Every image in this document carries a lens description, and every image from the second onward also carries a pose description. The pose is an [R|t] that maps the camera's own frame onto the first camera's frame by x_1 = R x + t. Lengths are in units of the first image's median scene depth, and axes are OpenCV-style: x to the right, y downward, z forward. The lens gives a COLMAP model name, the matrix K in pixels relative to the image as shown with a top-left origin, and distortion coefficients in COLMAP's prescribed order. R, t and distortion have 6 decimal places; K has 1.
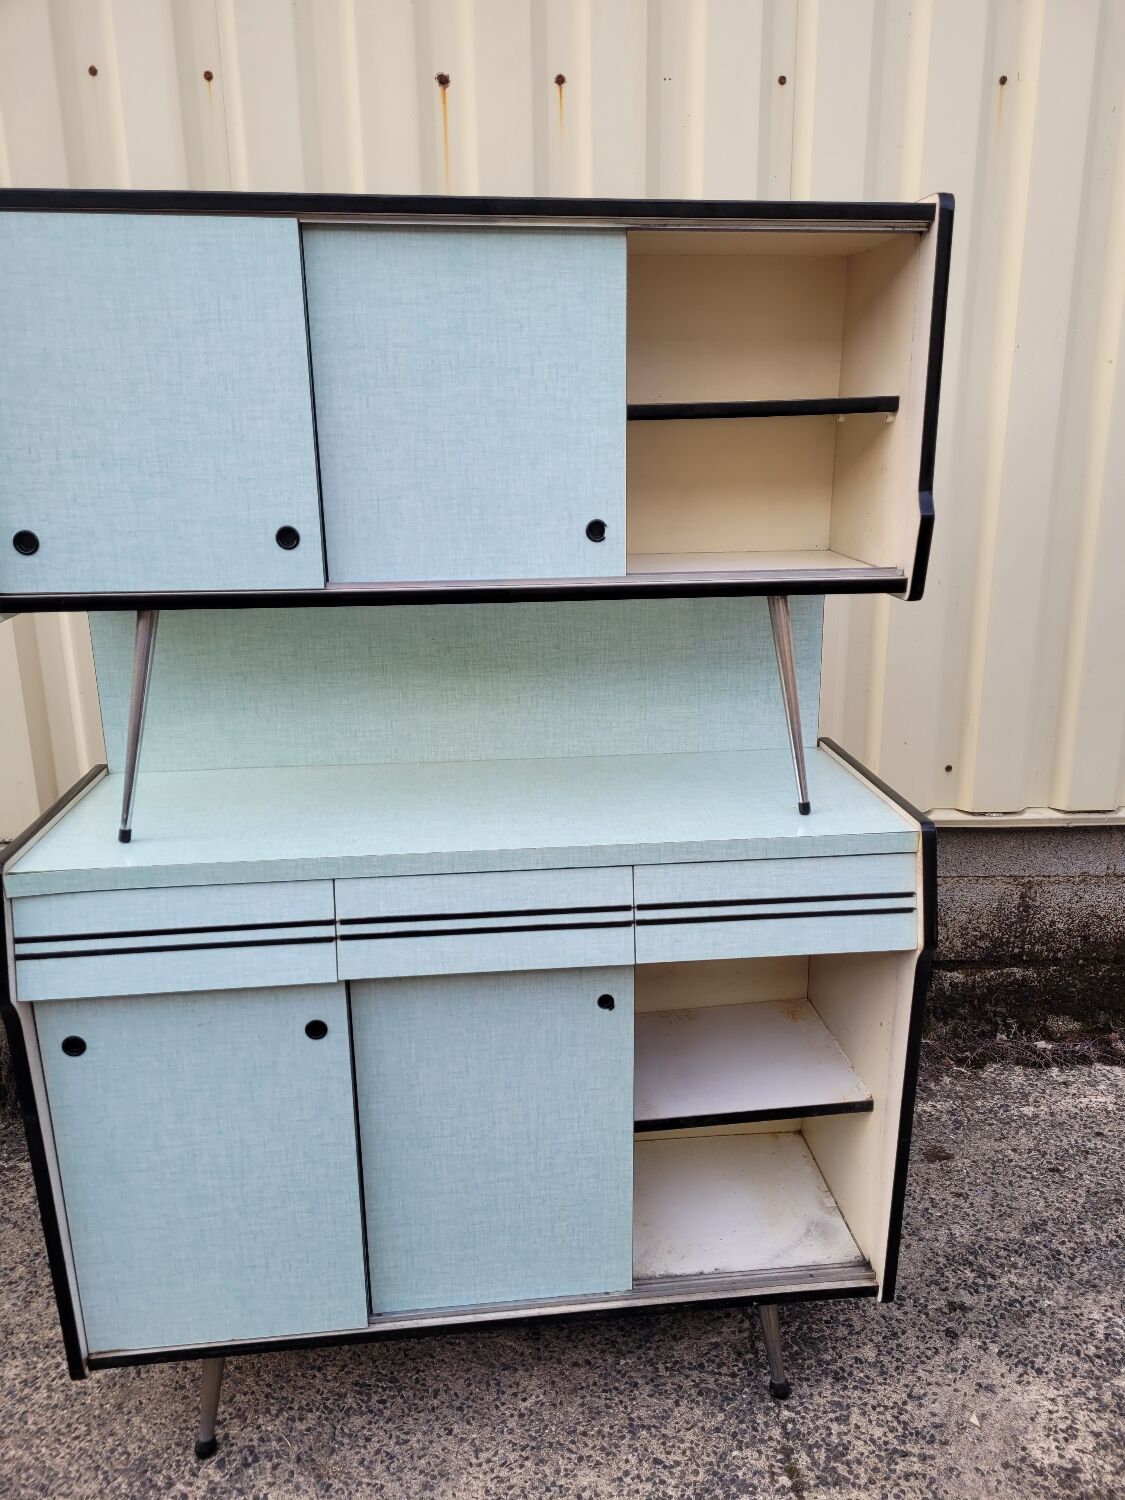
lens RADIAL K [[1125.8, 0, 583.5], [0, 1125.8, 764.5], [0, 0, 1]] dist [0.059420, -0.046908]
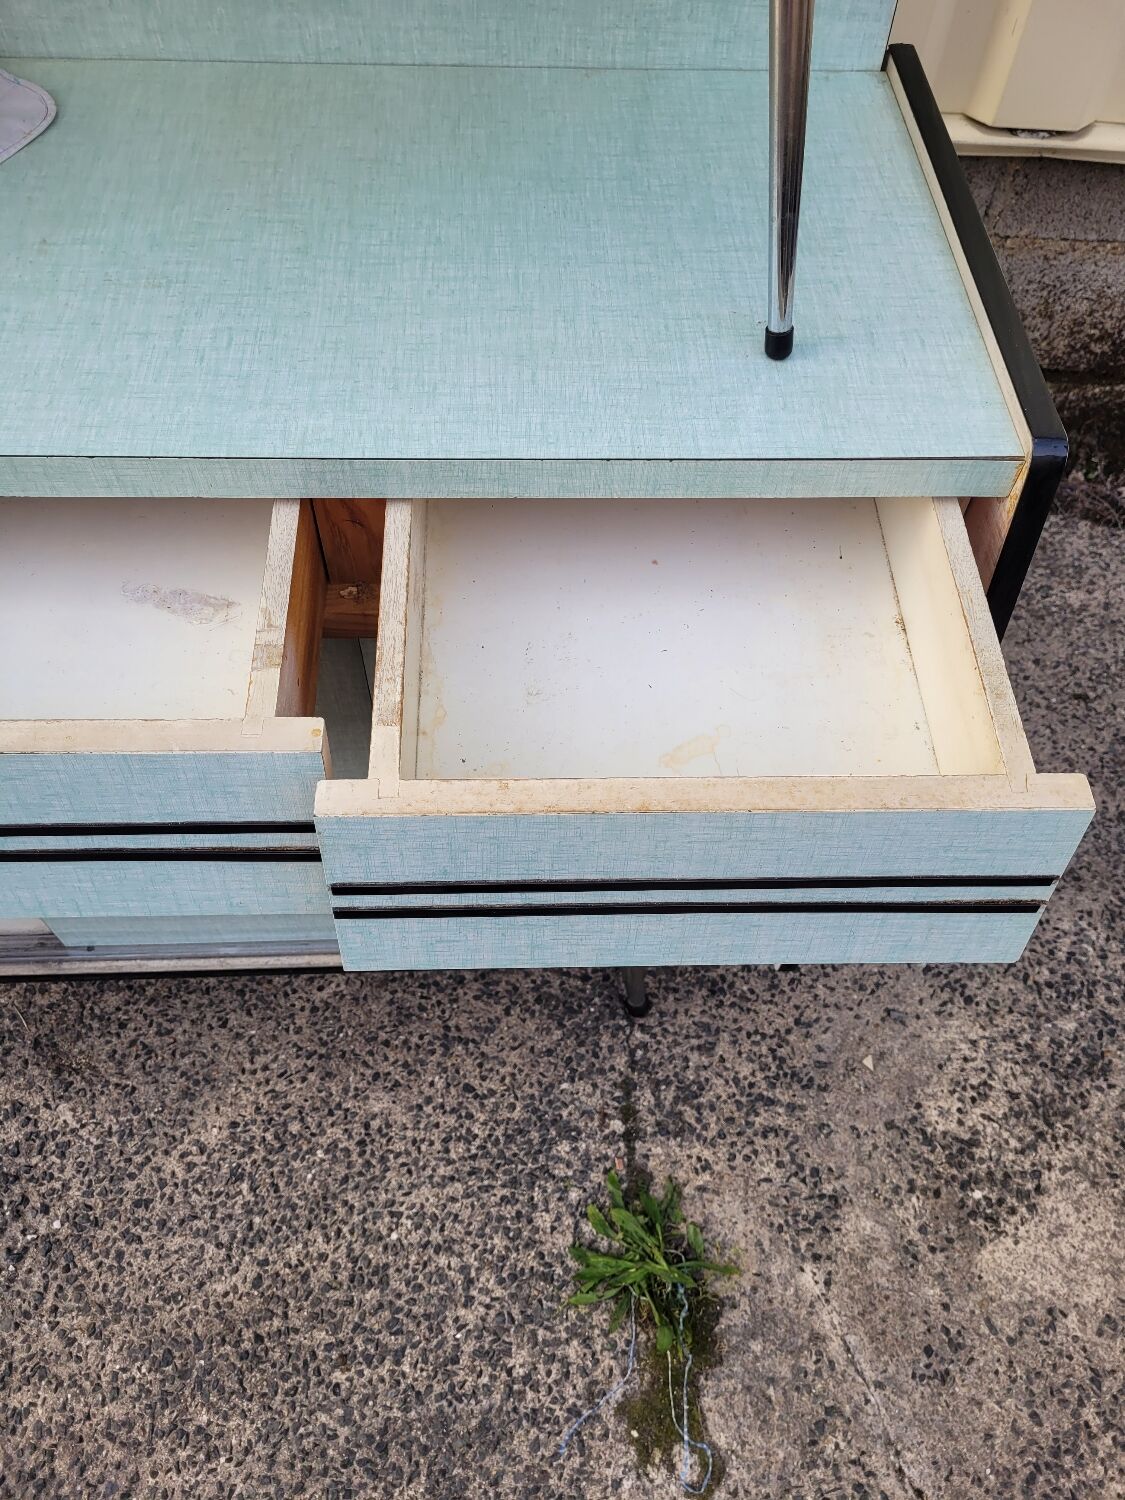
lens RADIAL K [[1143.2, 0, 575.5], [0, 1143.2, 758.9], [0, 0, 1]] dist [0.044349, -0.041533]
pose [[0.996448, 0.084025, -0.005652, 0.122139], [-0.060496, 0.760872, 0.646076, -0.105968], [0.058586, -0.643439, 0.763253, 0.509365]]
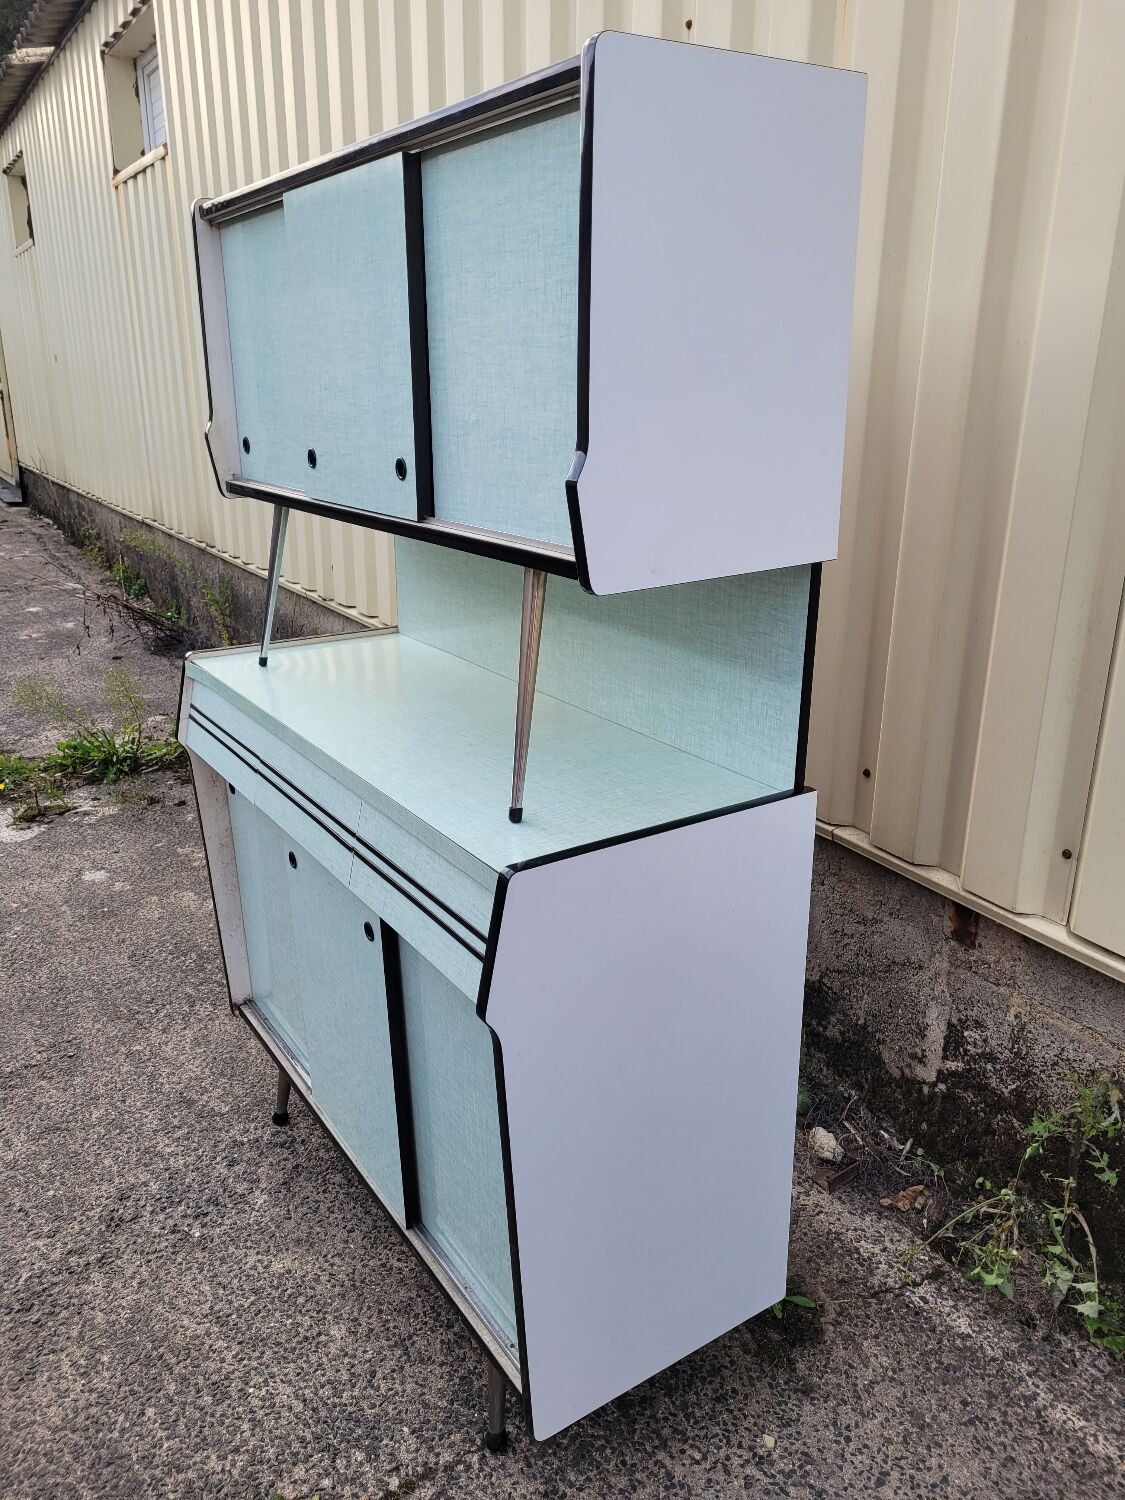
lens RADIAL K [[1130.6, 0, 562.7], [0, 1130.6, 746.0], [0, 0, 1]] dist [0.054651, -0.045862]
pose [[0.449807, 0.282367, -0.847315, 0.833195], [-0.246875, 0.951053, 0.185881, -0.161420], [0.858328, 0.125570, 0.497500, 0.541401]]
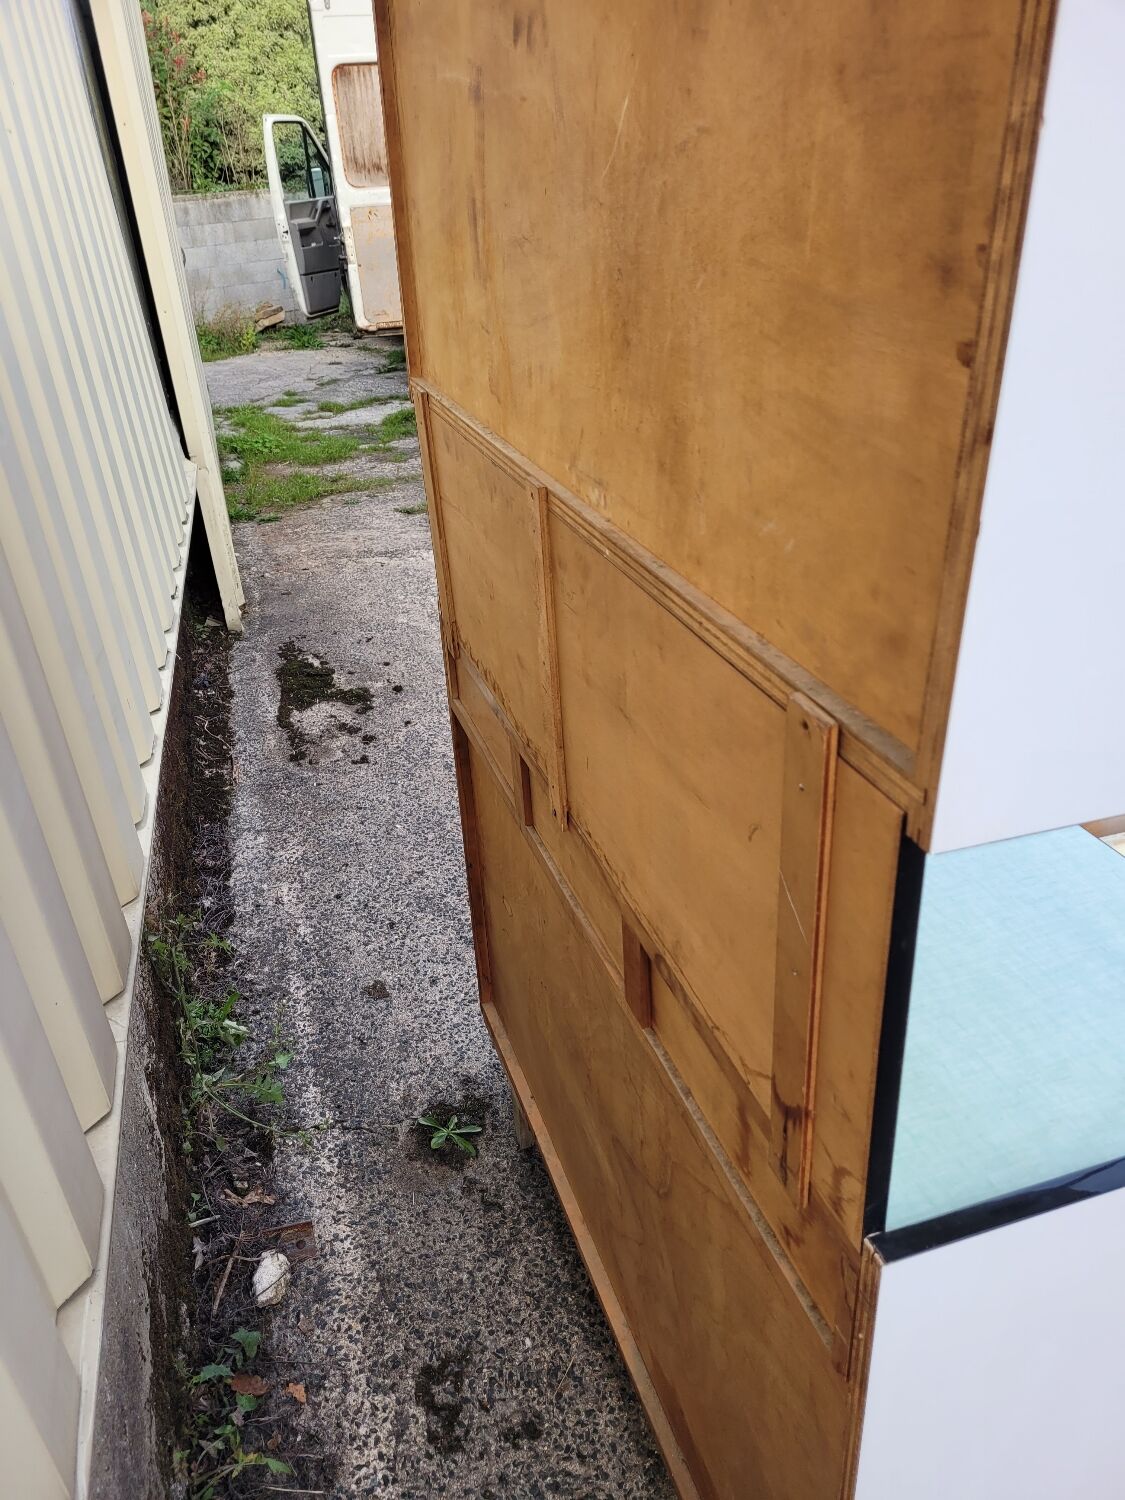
lens RADIAL K [[1125.8, 0, 583.5], [0, 1125.8, 764.5], [0, 0, 1]] dist [0.059420, -0.046908]
pose [[-0.217514, -0.457468, 0.862212, -0.676808], [0.309650, 0.805389, 0.505436, -0.361408], [-0.925637, 0.376924, -0.033528, 1.073924]]
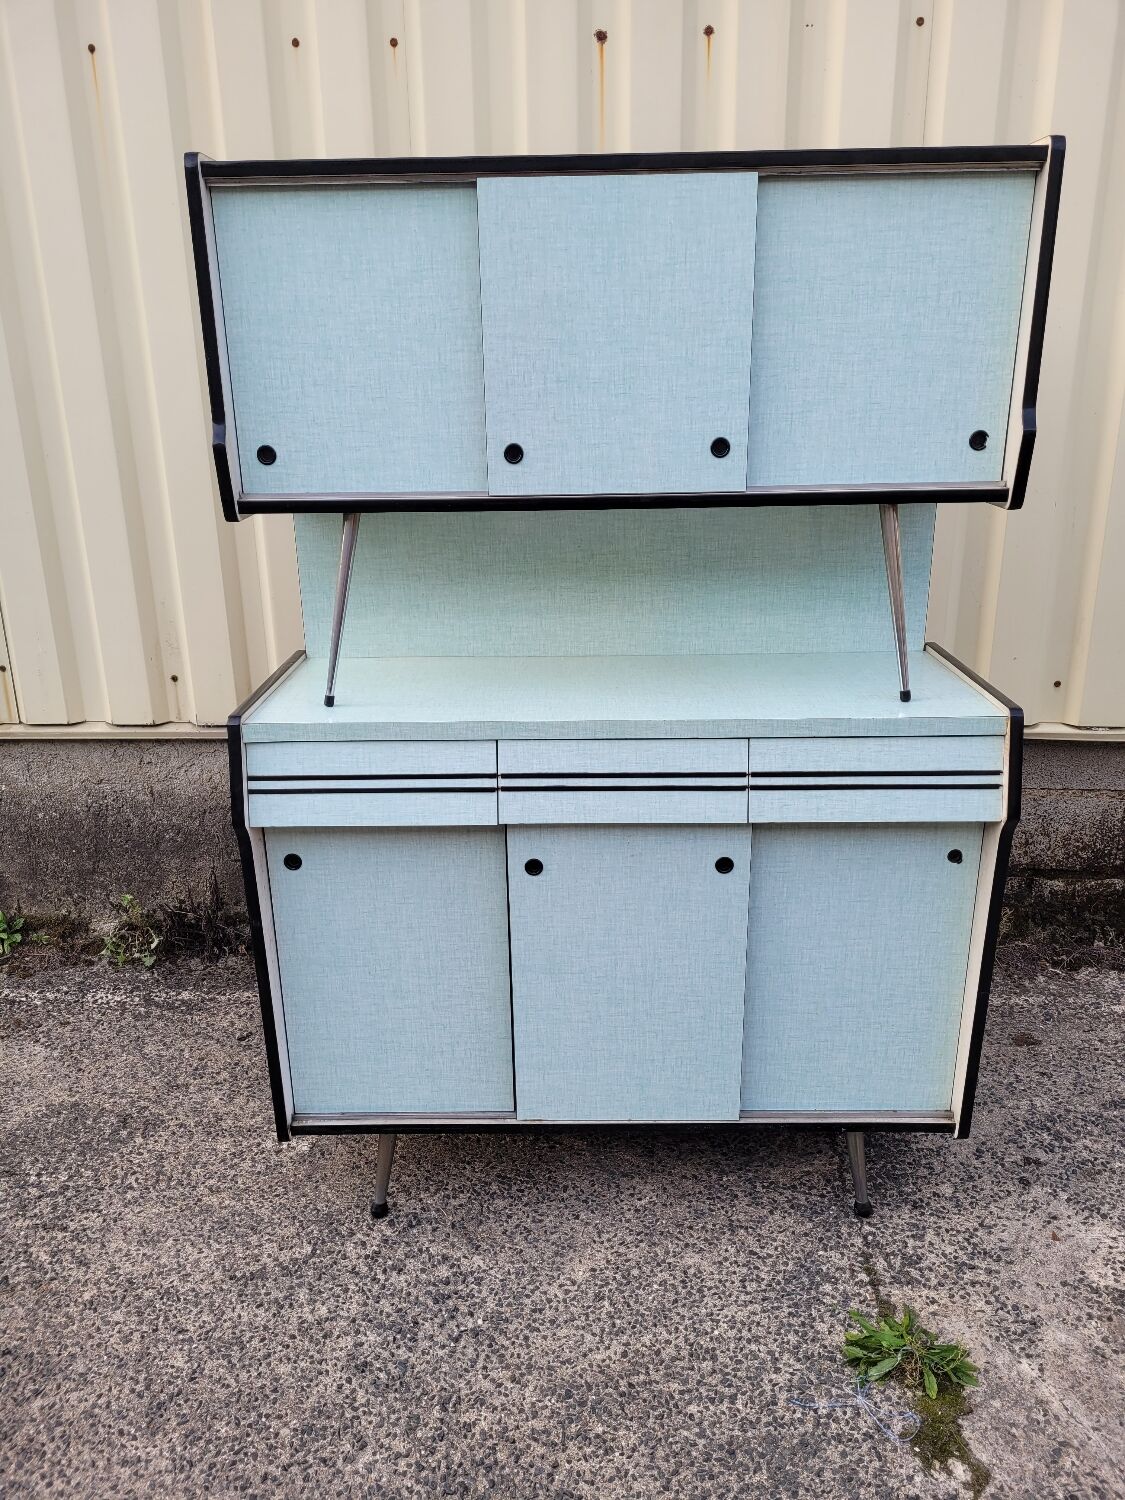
lens RADIAL K [[1126.8, 0, 562.0], [0, 1126.8, 767.3], [0, 0, 1]] dist [0.059646, -0.052237]
pose [[0.992118, 0.033371, -0.120785, -0.004981], [-0.027185, 0.998250, 0.052509, 0.053836], [0.122326, -0.048811, 0.991289, -0.153252]]
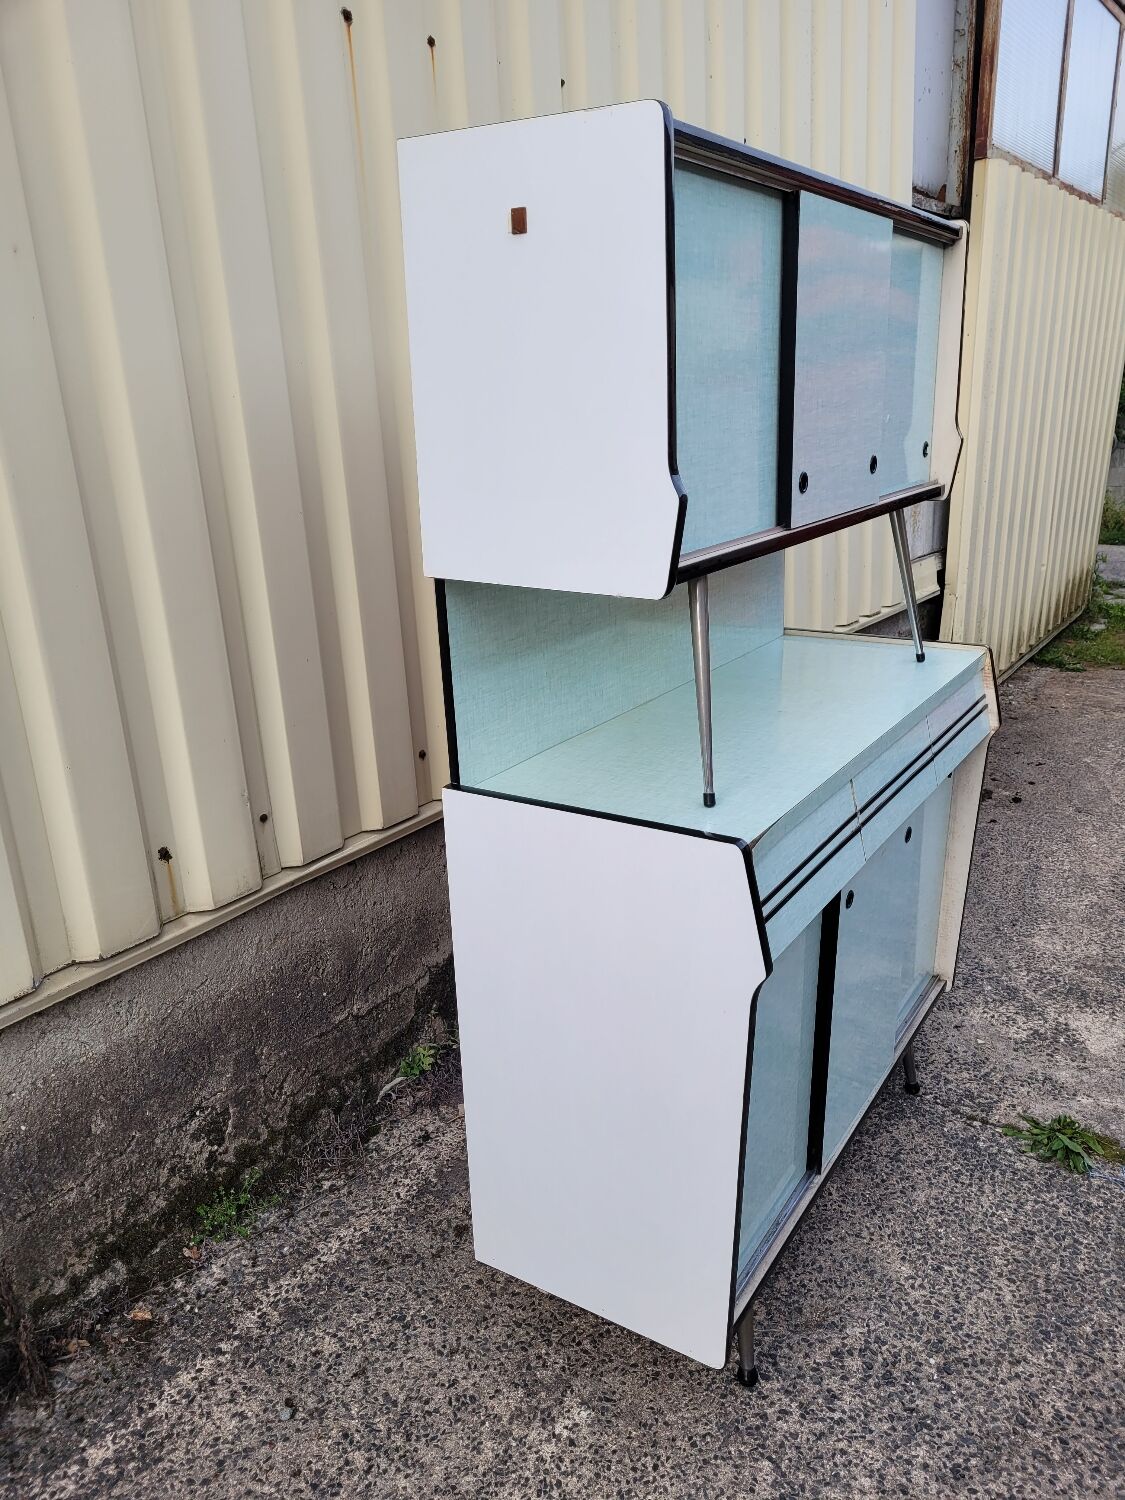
lens RADIAL K [[1127.3, 0, 579.8], [0, 1127.3, 767.8], [0, 0, 1]] dist [0.056122, -0.047891]
pose [[0.622287, -0.256463, 0.739584, -1.022622], [0.243021, 0.961417, 0.128910, -0.101797], [-0.744110, 0.099515, 0.660604, 0.365626]]
